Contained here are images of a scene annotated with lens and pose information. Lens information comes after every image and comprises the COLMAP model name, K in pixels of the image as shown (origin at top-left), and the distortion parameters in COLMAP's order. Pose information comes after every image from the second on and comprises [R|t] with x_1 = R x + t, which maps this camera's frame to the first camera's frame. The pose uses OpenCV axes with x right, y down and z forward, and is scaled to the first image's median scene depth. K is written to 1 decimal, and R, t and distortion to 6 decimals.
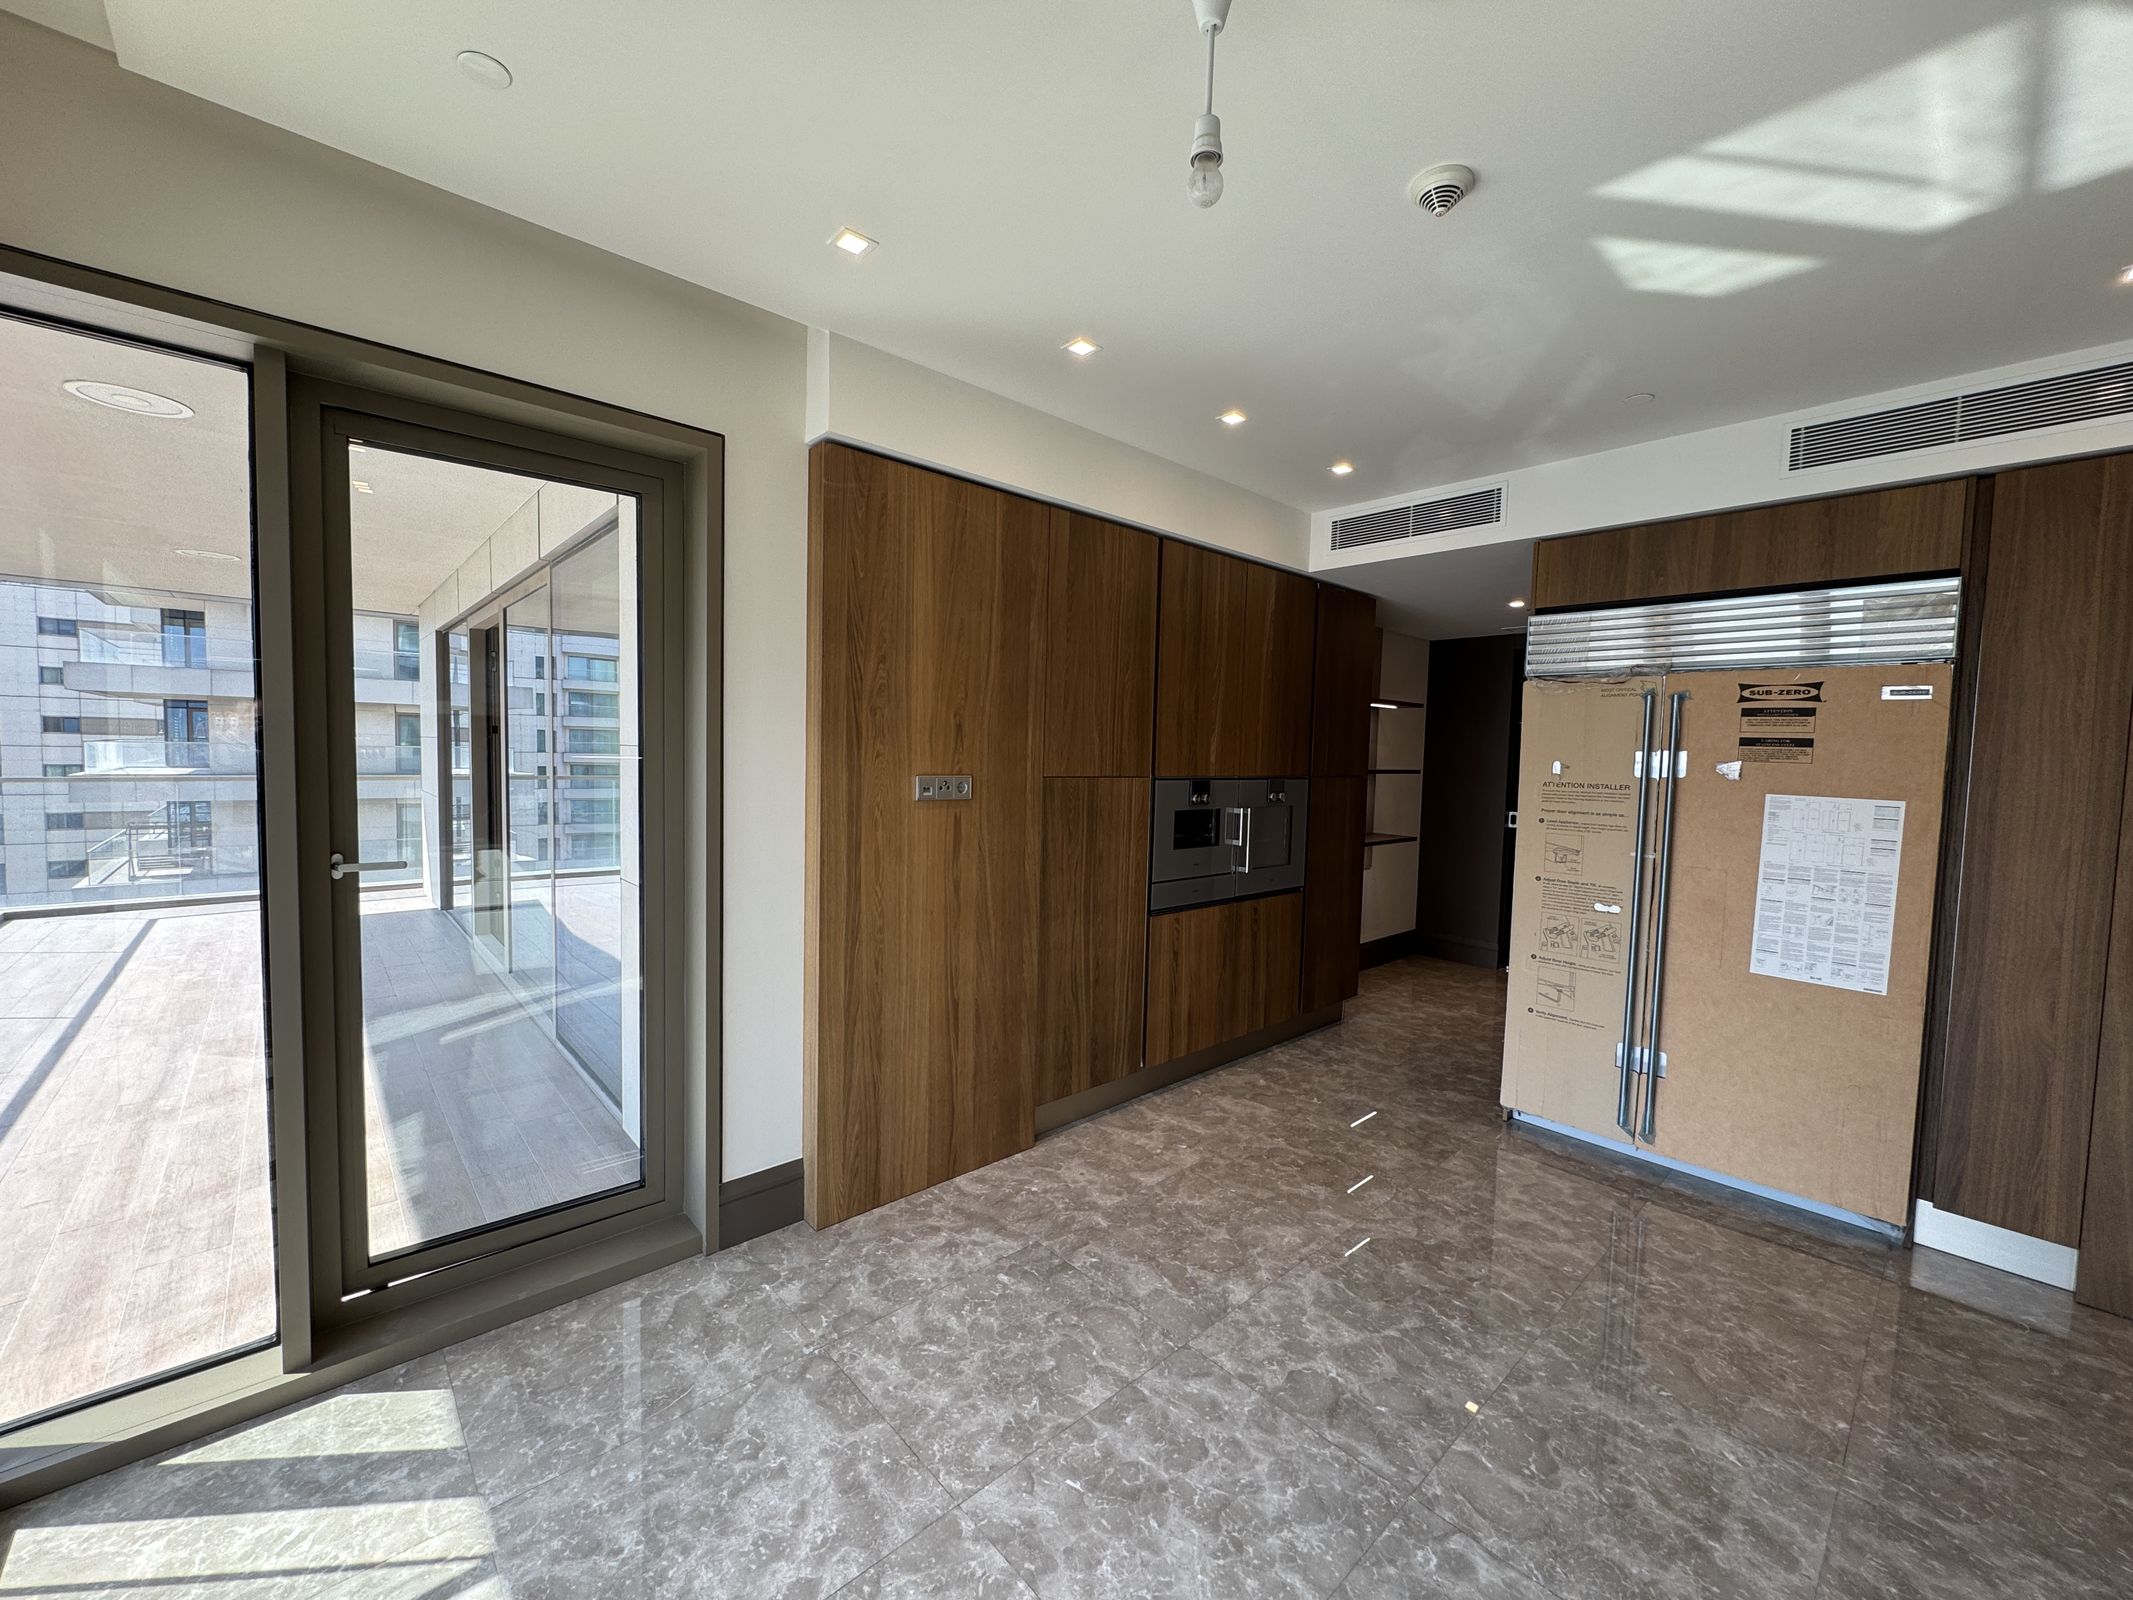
lens RADIAL K [[845.7, 0, 1065.2], [0, 845.7, 798.8], [0, 0, 1]] dist [-0.002962, -0.000123]
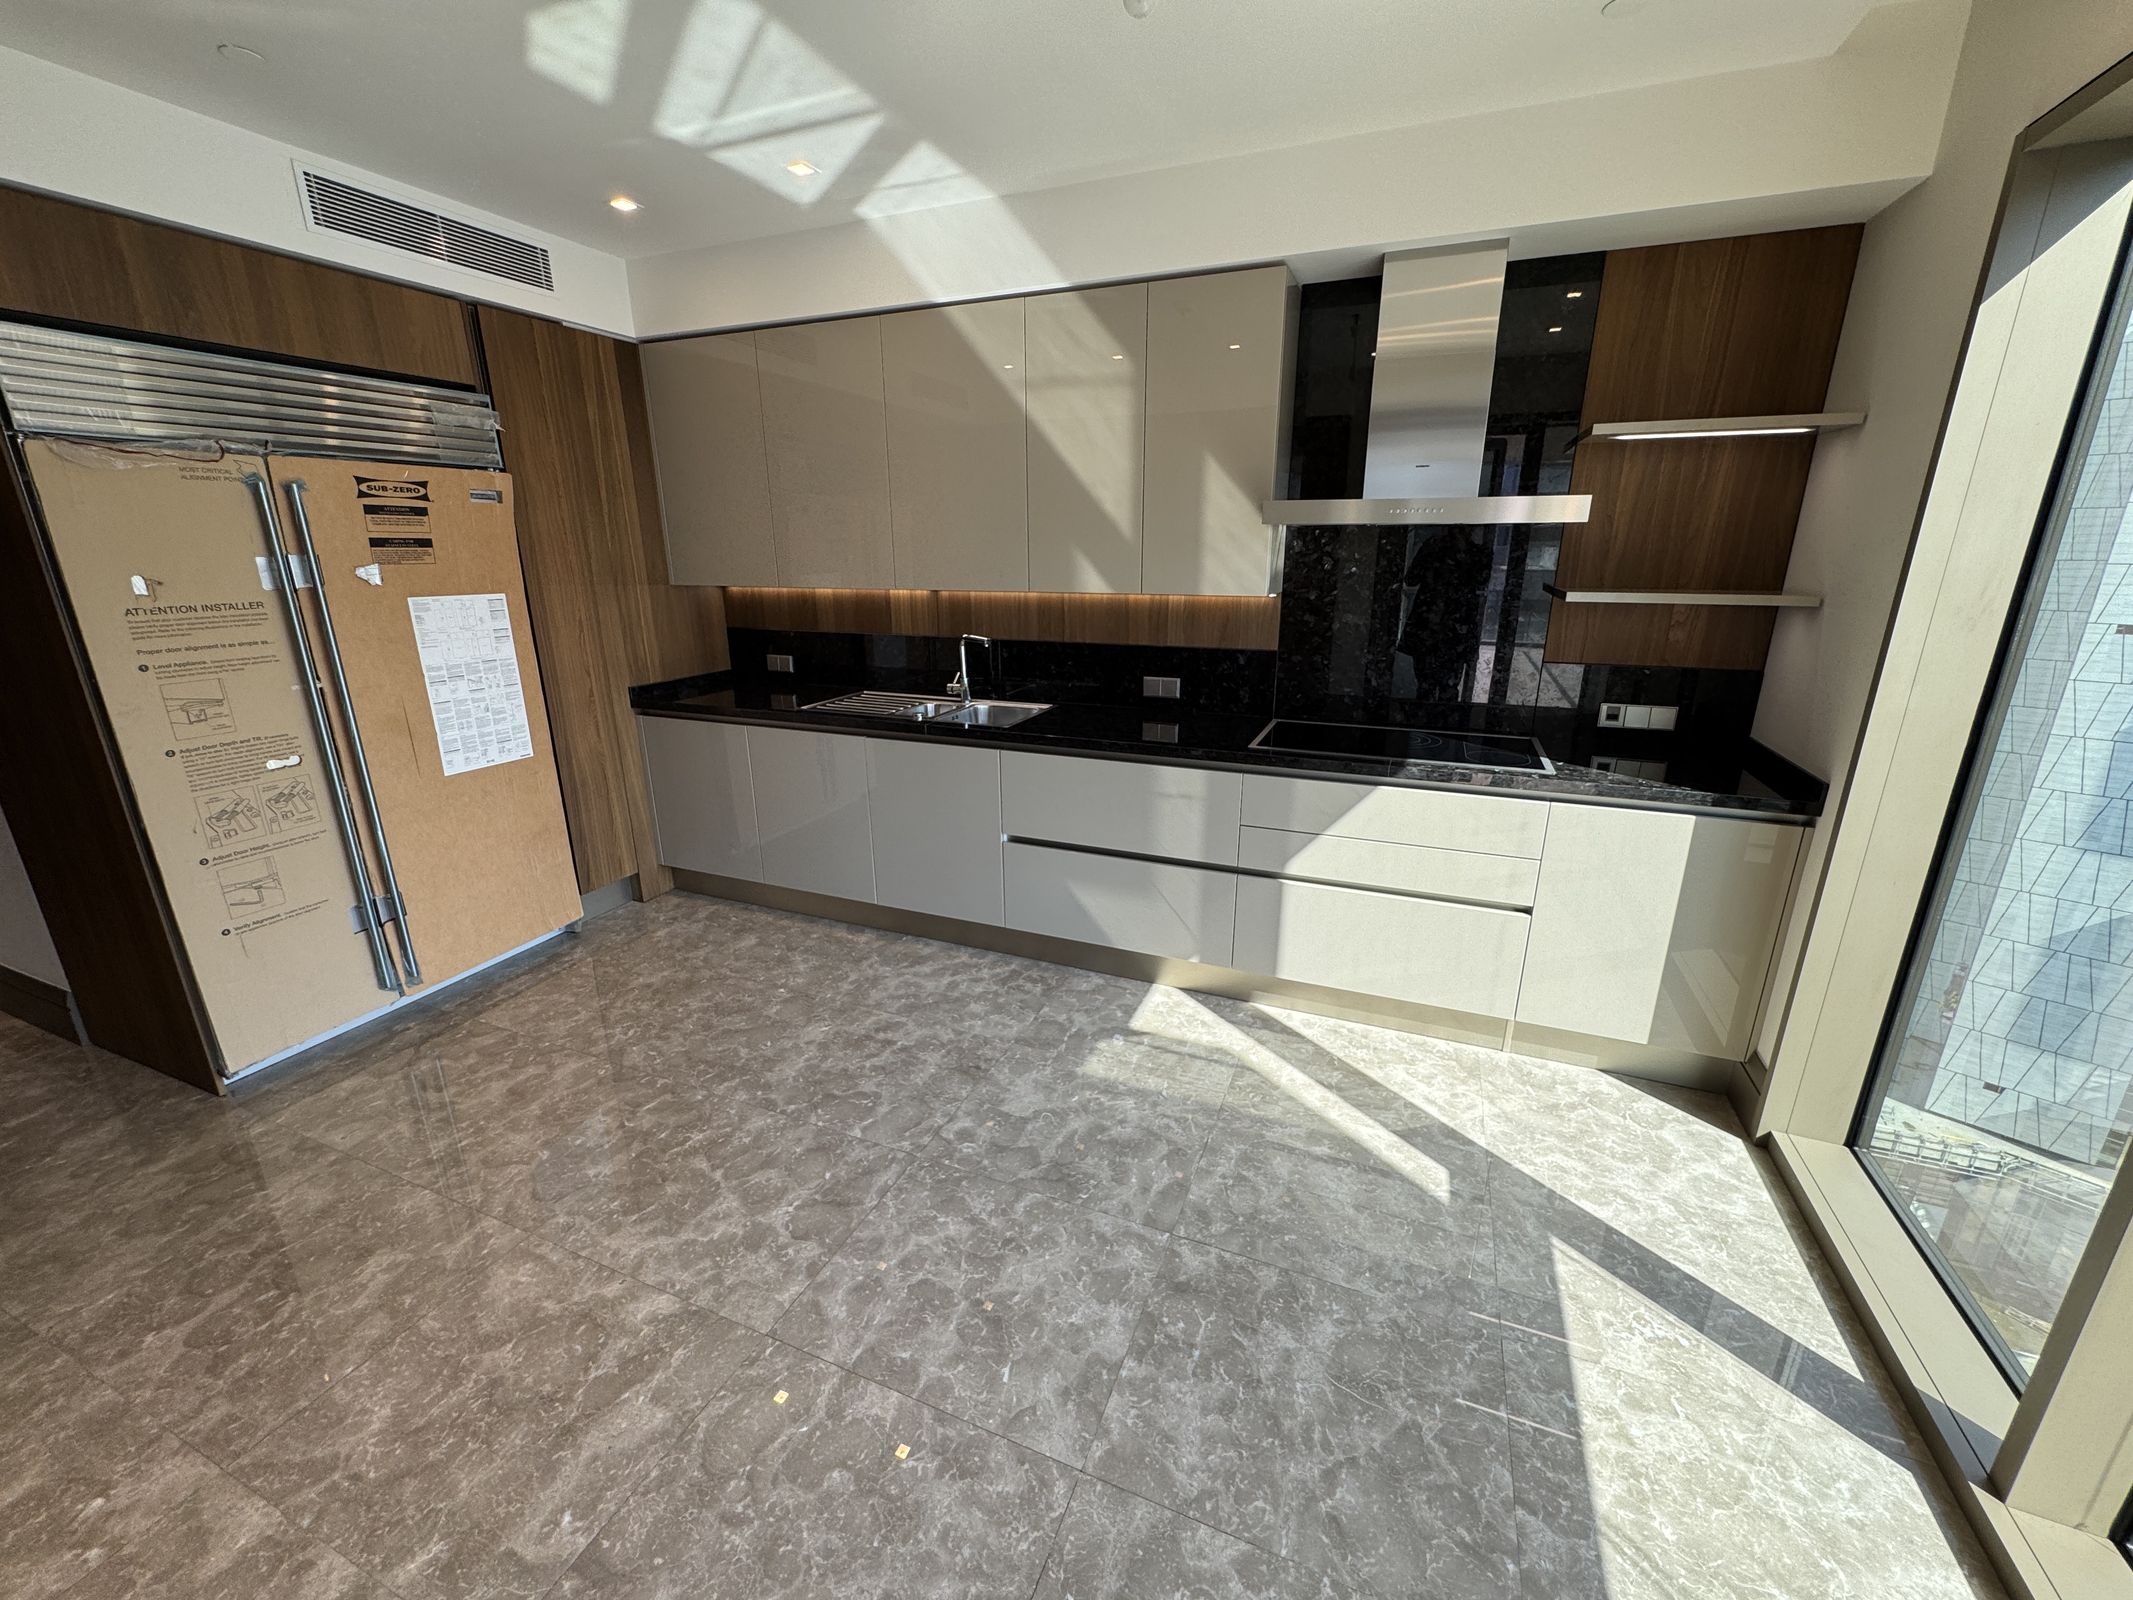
lens RADIAL K [[845.7, 0, 1065.7], [0, 845.7, 797.5], [0, 0, 1]] dist [-0.002962, -0.000123]
pose [[-0.419340, -0.283983, 0.862269, -0.523446], [0.043528, 0.942432, 0.331553, -0.102013], [-0.906785, 0.176567, -0.382838, 0.936748]]
